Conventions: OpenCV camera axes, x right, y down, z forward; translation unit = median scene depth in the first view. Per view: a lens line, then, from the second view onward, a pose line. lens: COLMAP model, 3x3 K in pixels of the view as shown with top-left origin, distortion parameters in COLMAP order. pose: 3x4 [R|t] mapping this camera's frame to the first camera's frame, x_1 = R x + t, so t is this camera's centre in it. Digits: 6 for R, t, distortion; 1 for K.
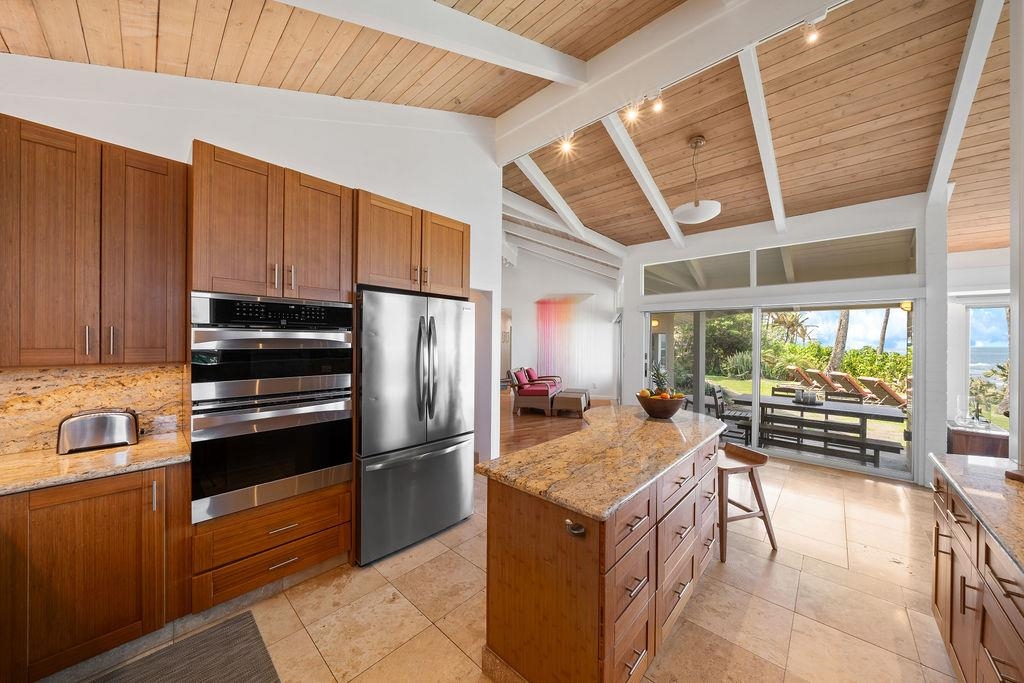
lens RADIAL K [[347.9, 0, 515.9], [0, 347.9, 339.2], [0, 0, 1]] dist [-0.006917, 0.000016]
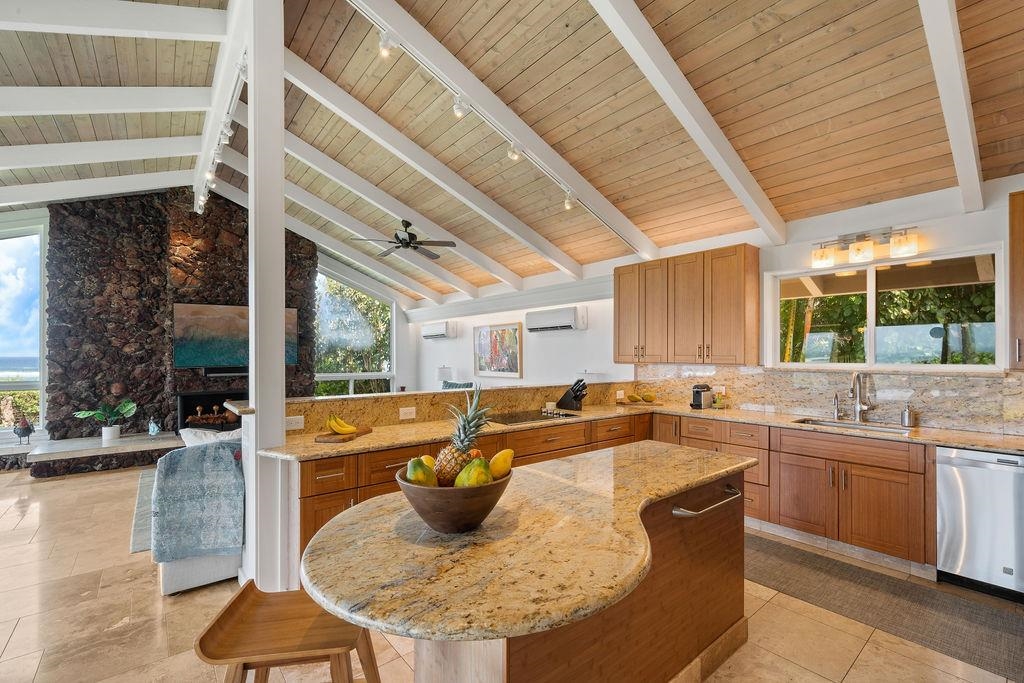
lens RADIAL K [[441.2, 0, 513.0], [0, 441.2, 354.8], [0, 0, 1]] dist [0.000731, 0.000068]
pose [[-0.990043, -0.006462, 0.140619, 0.278199], [-0.007403, 0.999954, -0.006169, 0.025933], [-0.140572, -0.007148, -0.990045, 1.513961]]
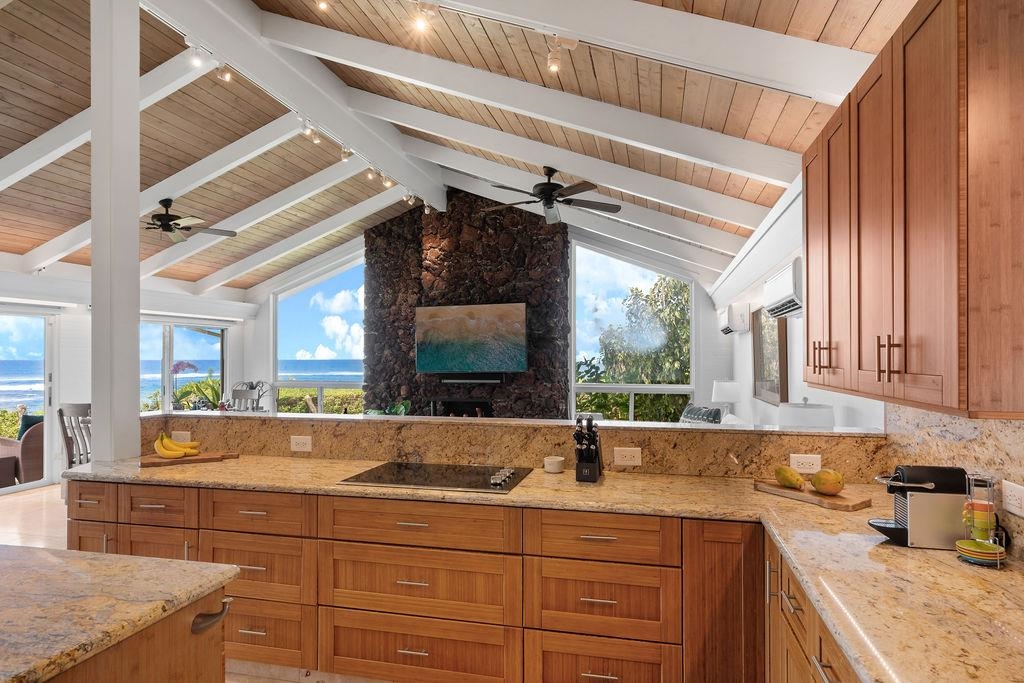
lens RADIAL K [[580.9, 0, 512.6], [0, 580.9, 348.6], [0, 0, 1]] dist [0.000923, 0.000595]
pose [[-0.482516, 0.005881, 0.875867, -0.559865], [-0.006933, 0.999920, -0.010533, -0.004060], [-0.875860, -0.011154, -0.482437, 0.479476]]
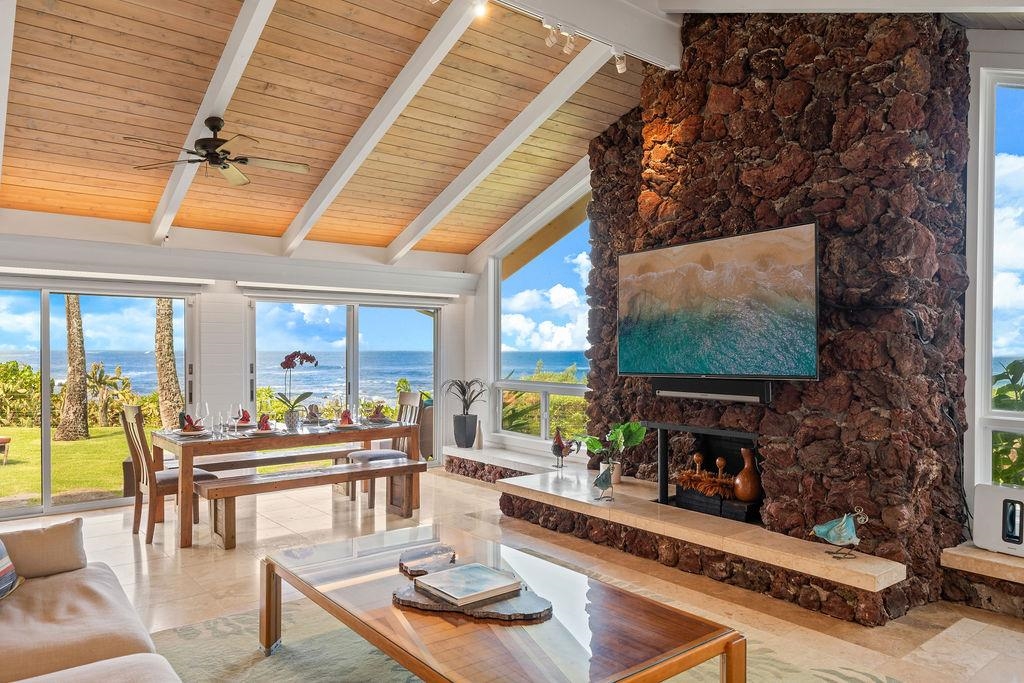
lens RADIAL K [[686.1, 0, 515.6], [0, 686.1, 353.6], [0, 0, 1]] dist [0.001306, 0.000921]
pose [[0.146117, -0.013740, 0.989172, 0.380066], [-0.008134, 0.999853, 0.015090, 0.005335], [-0.989234, -0.010251, 0.145983, -0.562914]]
